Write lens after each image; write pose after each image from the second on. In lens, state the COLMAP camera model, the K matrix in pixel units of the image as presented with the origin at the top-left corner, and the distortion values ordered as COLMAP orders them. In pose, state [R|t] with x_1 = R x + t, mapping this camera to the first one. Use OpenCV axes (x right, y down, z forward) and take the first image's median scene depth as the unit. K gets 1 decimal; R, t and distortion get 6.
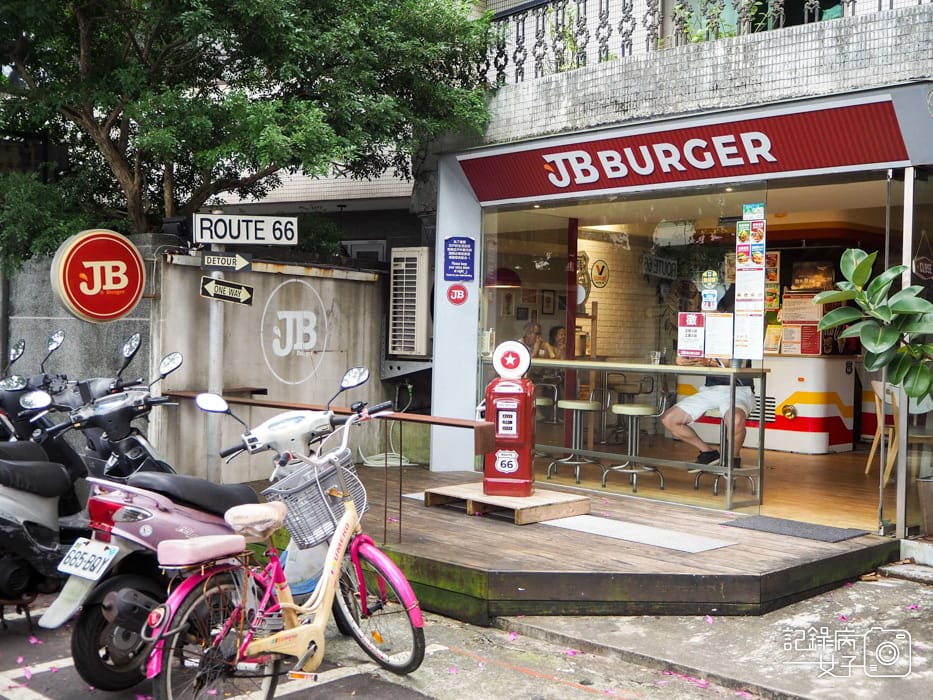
lens RADIAL K [[1091.0, 0, 468.3], [0, 1091.0, 348.0], [0, 0, 1]] dist [-0.095985, 0.000000]
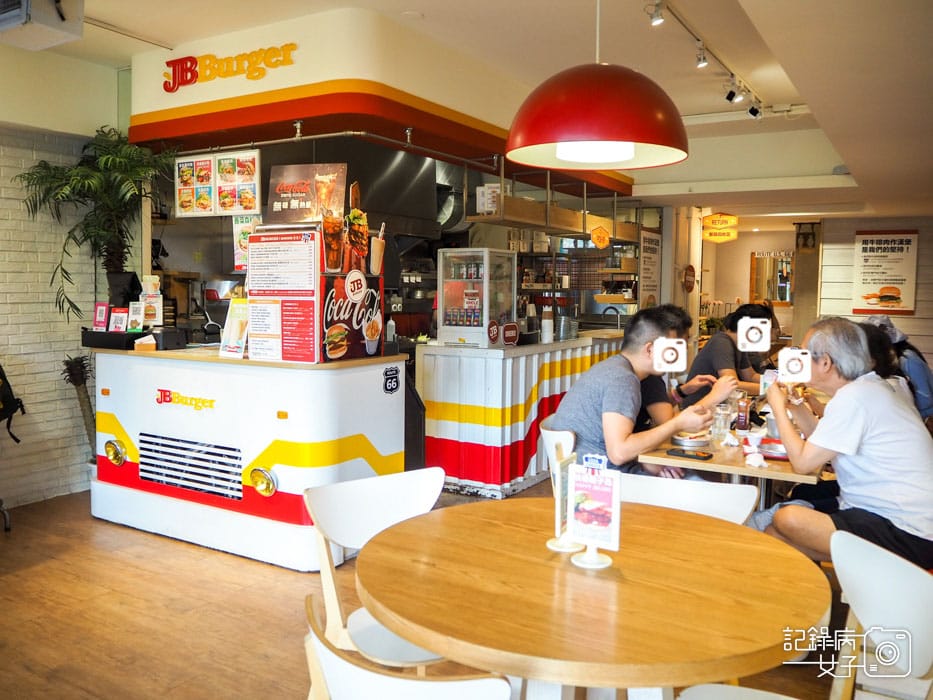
lens RADIAL K [[787.0, 0, 459.3], [0, 787.0, 347.2], [0, 0, 1]] dist [-0.052130, 0.011992]
pose [[0.962562, -0.033506, 0.268983, 0.394404], [0.016055, 0.997636, 0.066818, -0.029748], [-0.270586, -0.059998, 0.960824, 0.883812]]
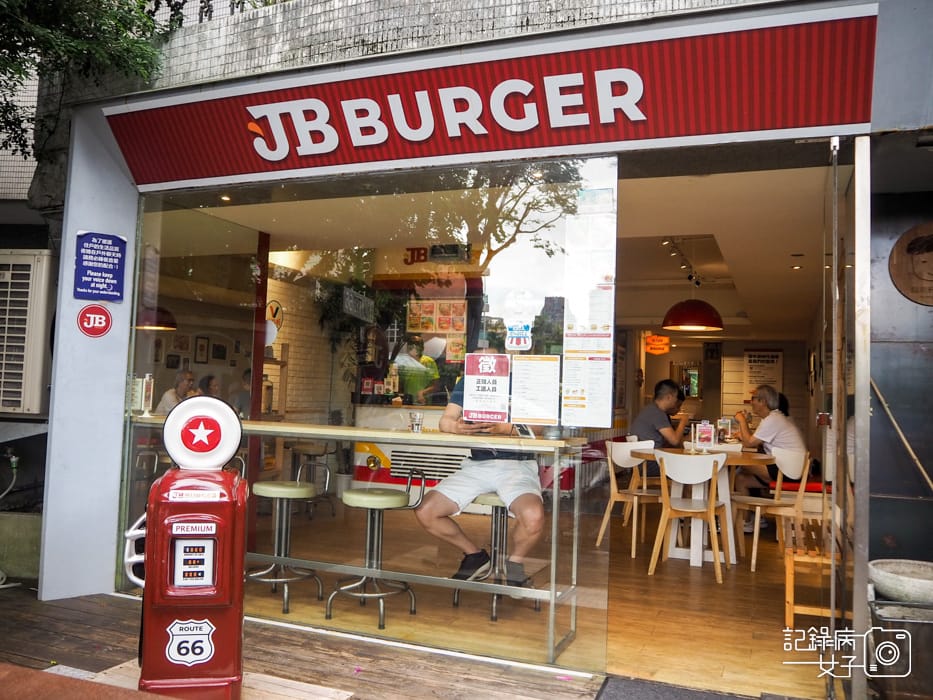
lens RADIAL K [[787.0, 0, 470.3], [0, 787.0, 343.7], [0, 0, 1]] dist [-0.052130, 0.011992]
pose [[0.906603, 0.033964, 0.420616, -0.001776], [-0.006338, 0.997739, -0.066904, -0.006354], [-0.421938, 0.057990, 0.904768, 0.526899]]
